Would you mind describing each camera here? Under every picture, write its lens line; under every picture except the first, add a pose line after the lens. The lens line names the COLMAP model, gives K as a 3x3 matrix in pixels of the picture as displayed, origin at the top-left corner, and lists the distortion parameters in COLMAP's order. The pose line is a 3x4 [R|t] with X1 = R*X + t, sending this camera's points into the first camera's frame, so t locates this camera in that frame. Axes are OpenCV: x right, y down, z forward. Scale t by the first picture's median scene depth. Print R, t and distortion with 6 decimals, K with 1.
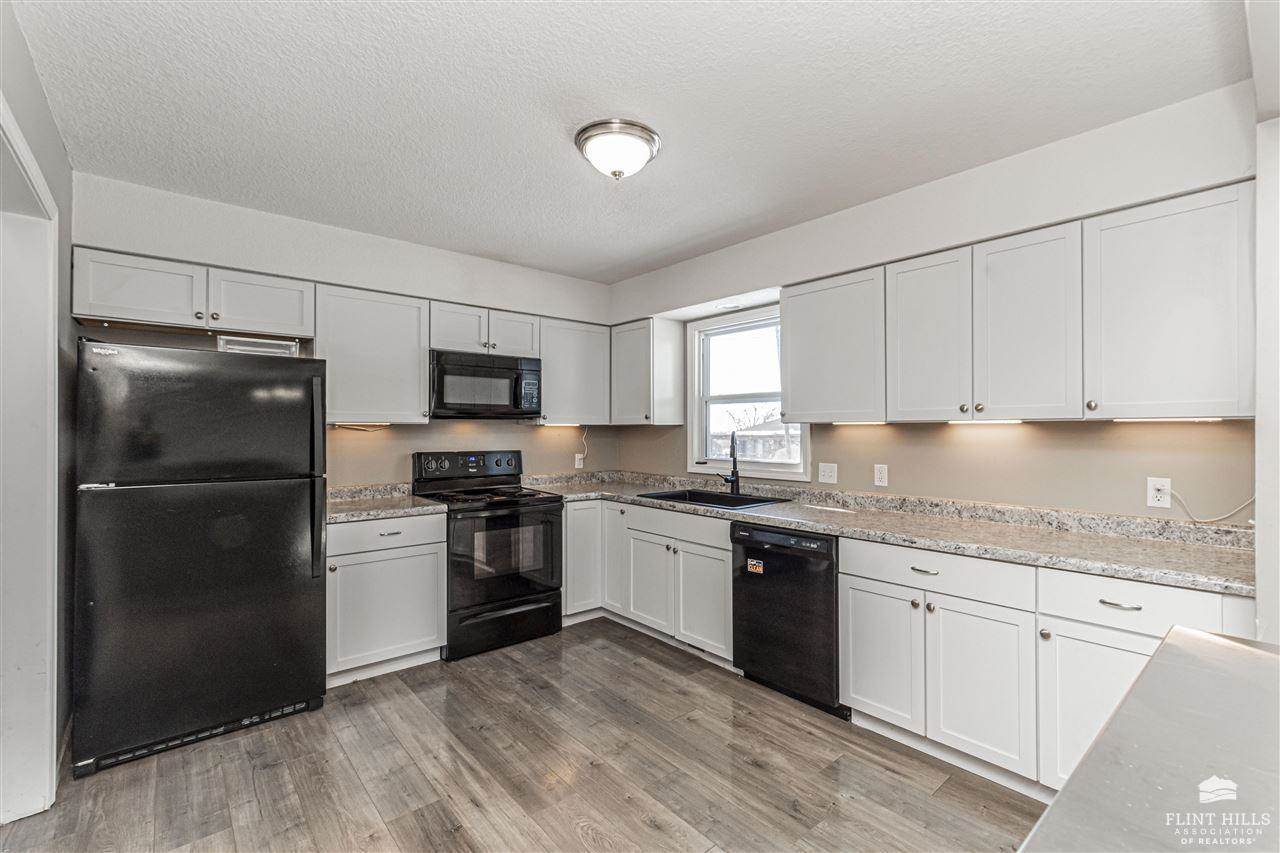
lens RADIAL K [[570.6, 0, 648.0], [0, 570.6, 428.2], [0, 0, 1]] dist [-0.000126, 0.000163]
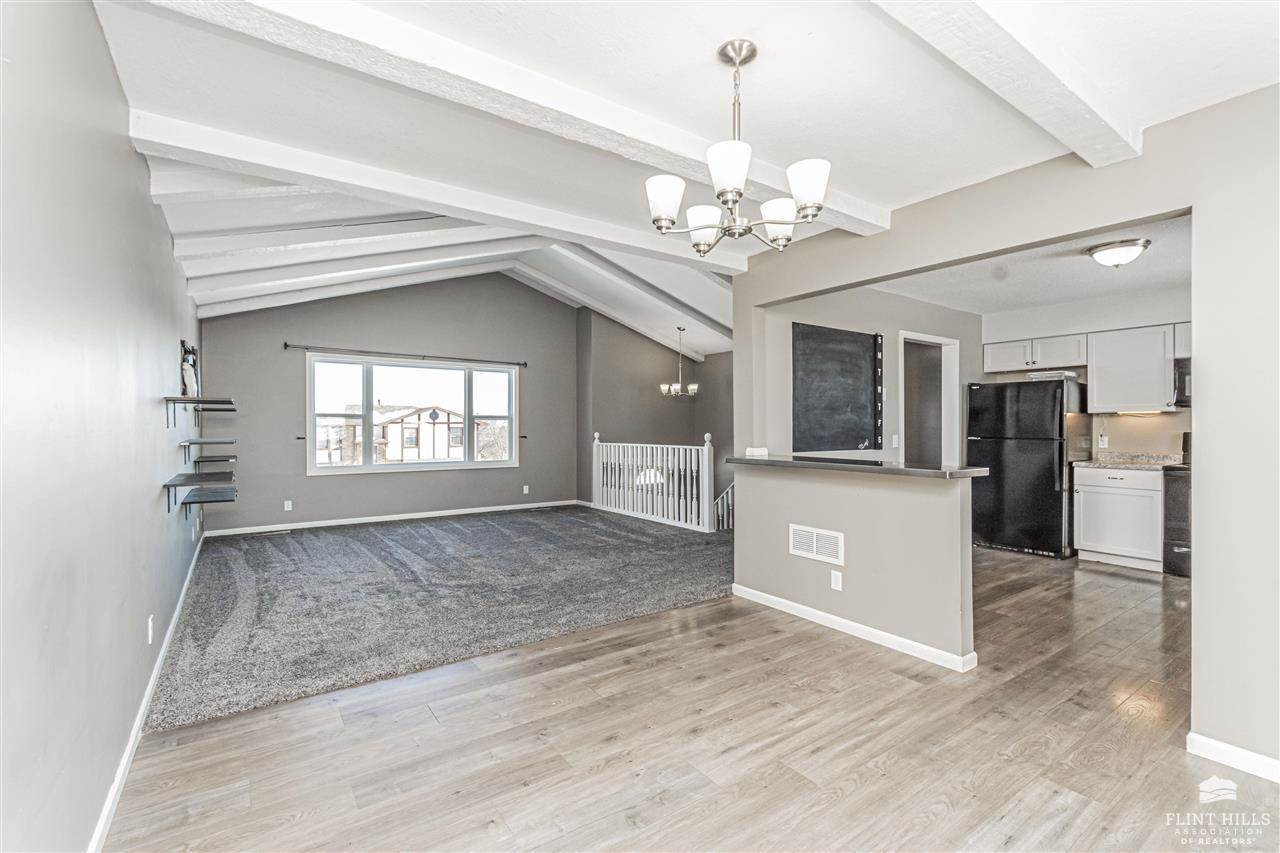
lens RADIAL K [[550.4, 0, 664.3], [0, 550.4, 424.1], [0, 0, 1]] dist [0.015879, -0.000117]
pose [[-0.078366, -0.010480, -0.996870, 1.122337], [0.008276, 0.999903, -0.011162, 0.032040], [0.996890, -0.009125, -0.078271, -0.149915]]
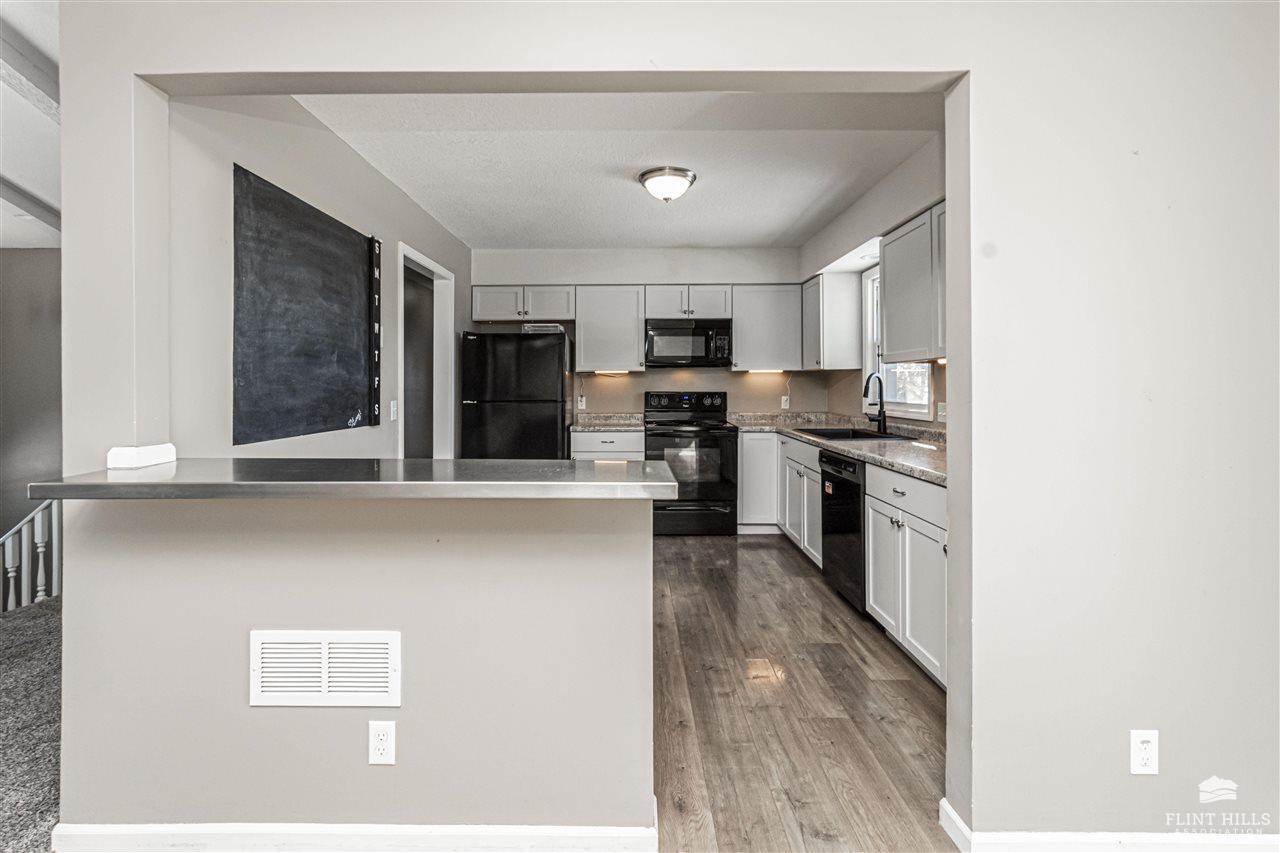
lens RADIAL K [[578.5, 0, 610.4], [0, 578.5, 380.9], [0, 0, 1]] dist [-0.000199, 0.000022]
pose [[0.738687, -0.007636, -0.674006, 0.552197], [0.007415, 0.999967, -0.003202, 0.021300], [0.674008, -0.002633, 0.738719, -0.138089]]
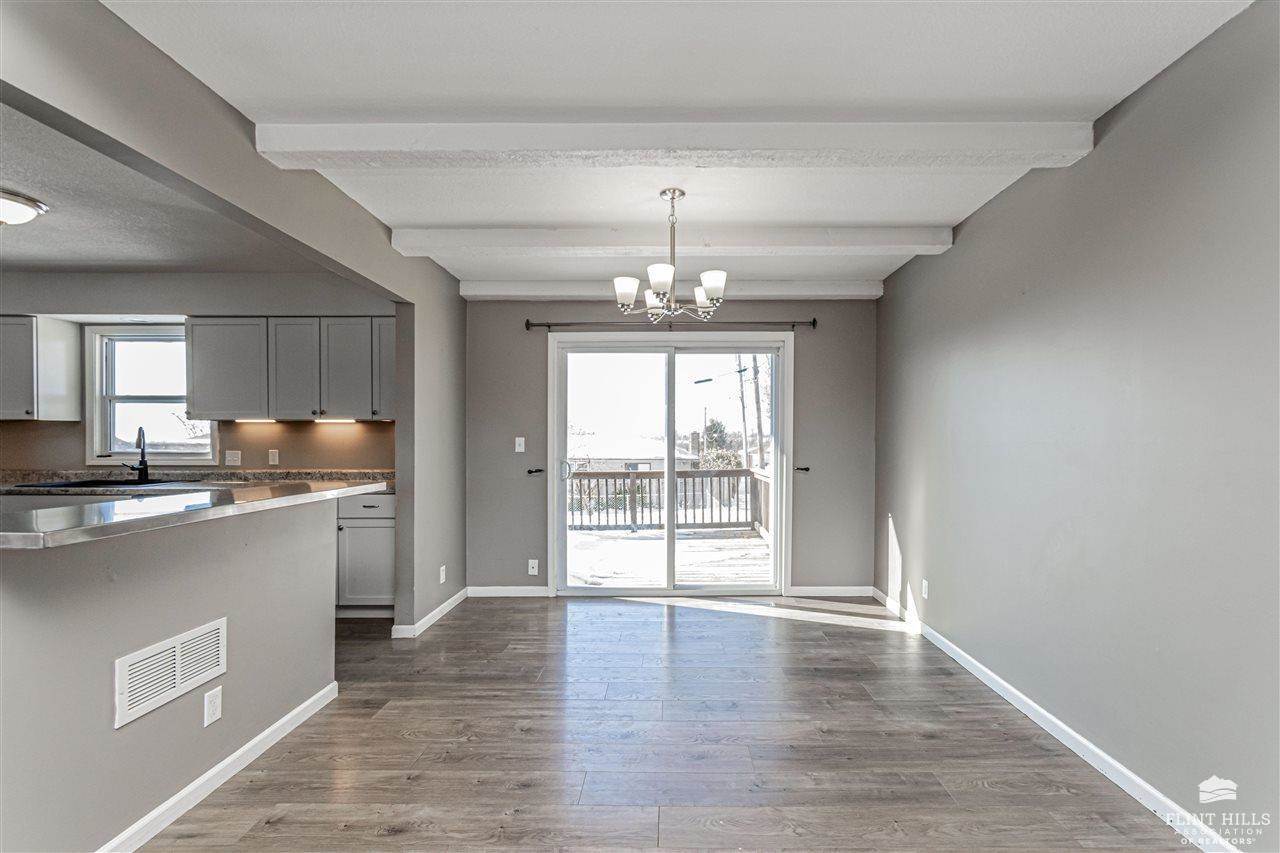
lens RADIAL K [[571.1, 0, 679.9], [0, 571.1, 442.7], [0, 0, 1]] dist [0.000283, 0.000364]
pose [[0.652508, -0.005359, 0.757763, -0.020015], [-0.004074, 0.999936, 0.010579, 0.023166], [-0.757771, -0.009990, 0.652444, -0.670563]]
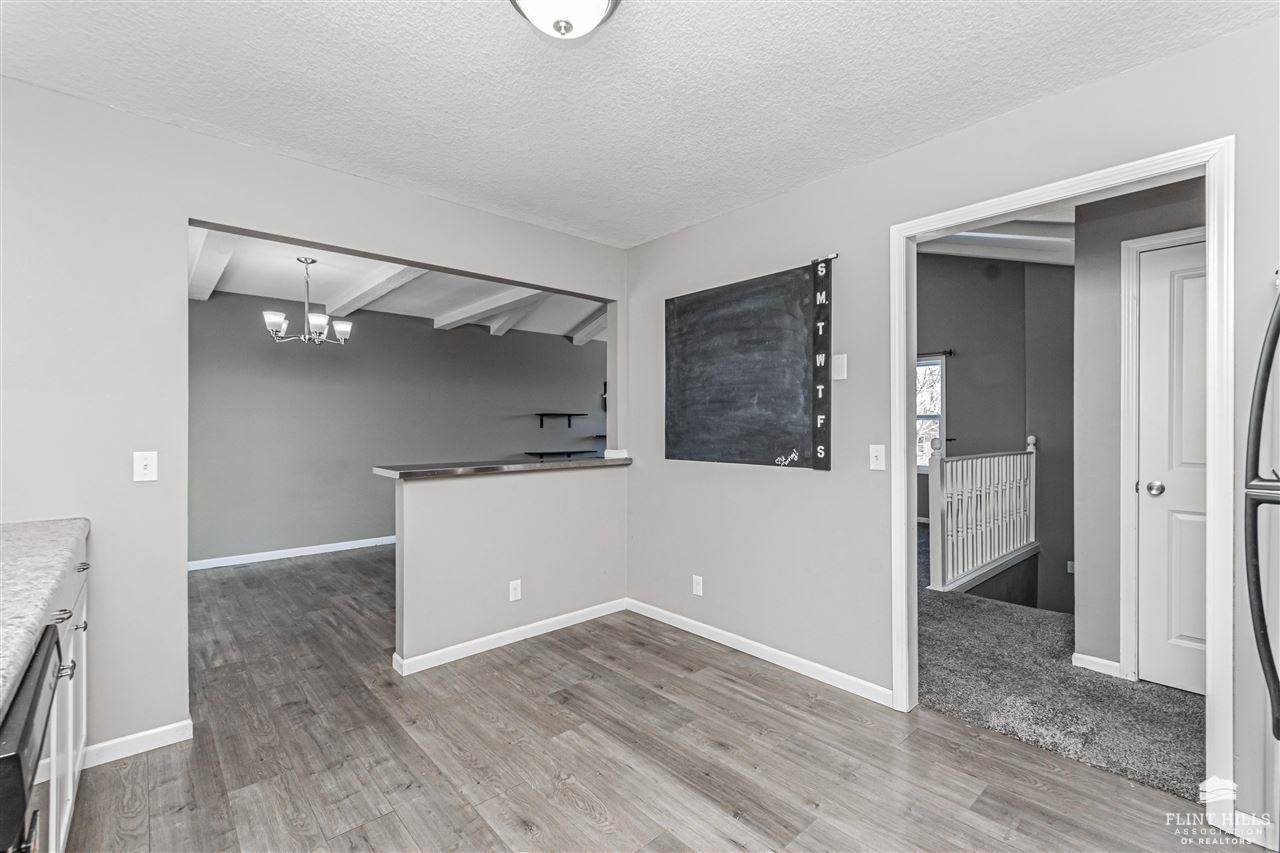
lens RADIAL K [[565.7, 0, 657.7], [0, 565.7, 424.4], [0, 0, 1]] dist [-0.002104, 0.000382]
pose [[-0.999125, -0.003880, -0.041636, -0.089308], [-0.003371, 0.999919, -0.012279, 0.033106], [0.041681, -0.012128, -0.999057, 1.094432]]
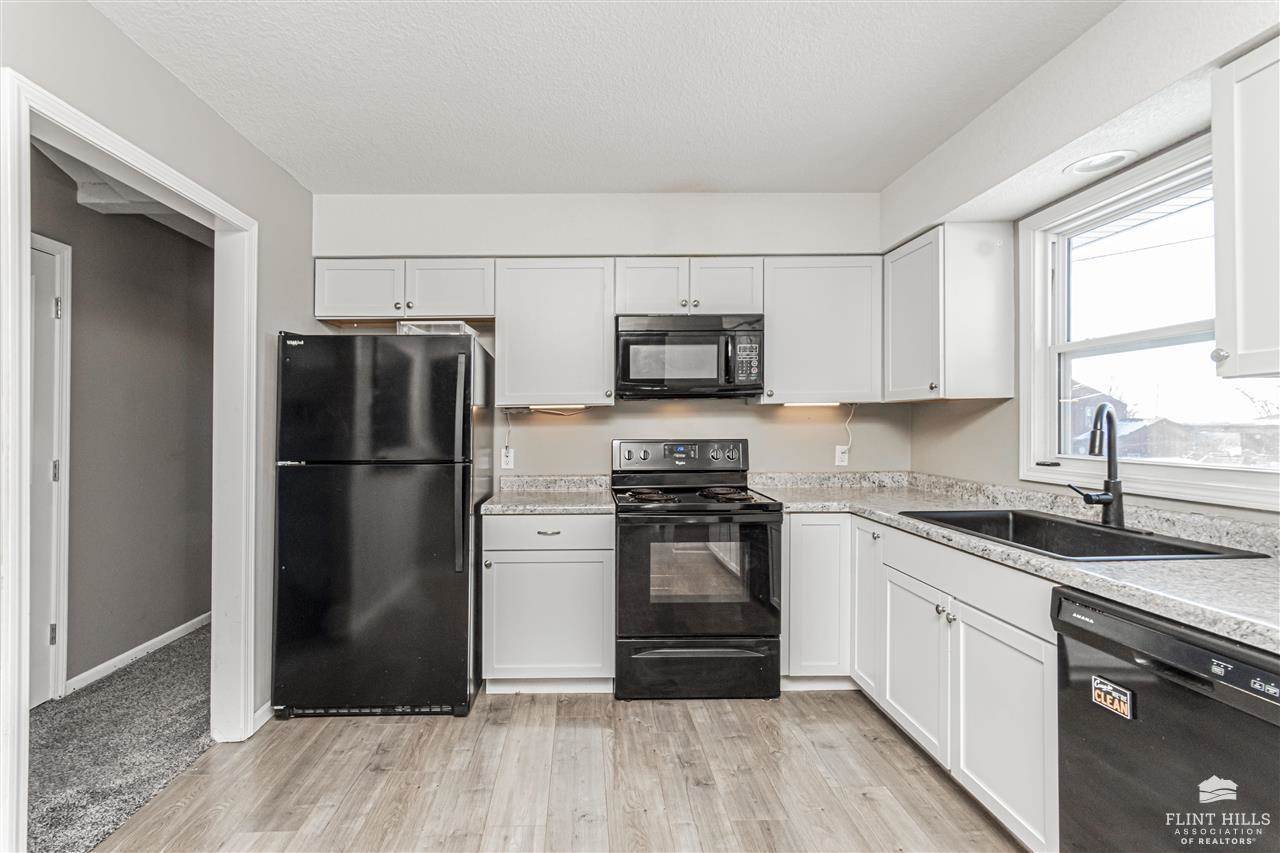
lens RADIAL K [[588.5, 0, 584.7], [0, 588.5, 424.4], [0, 0, 1]] dist [-0.003509, -0.000015]
pose [[0.761159, -0.008119, -0.648514, 0.147406], [0.010664, 0.999943, -0.000002, 0.020991], [0.648477, -0.006914, 0.761203, 0.327830]]
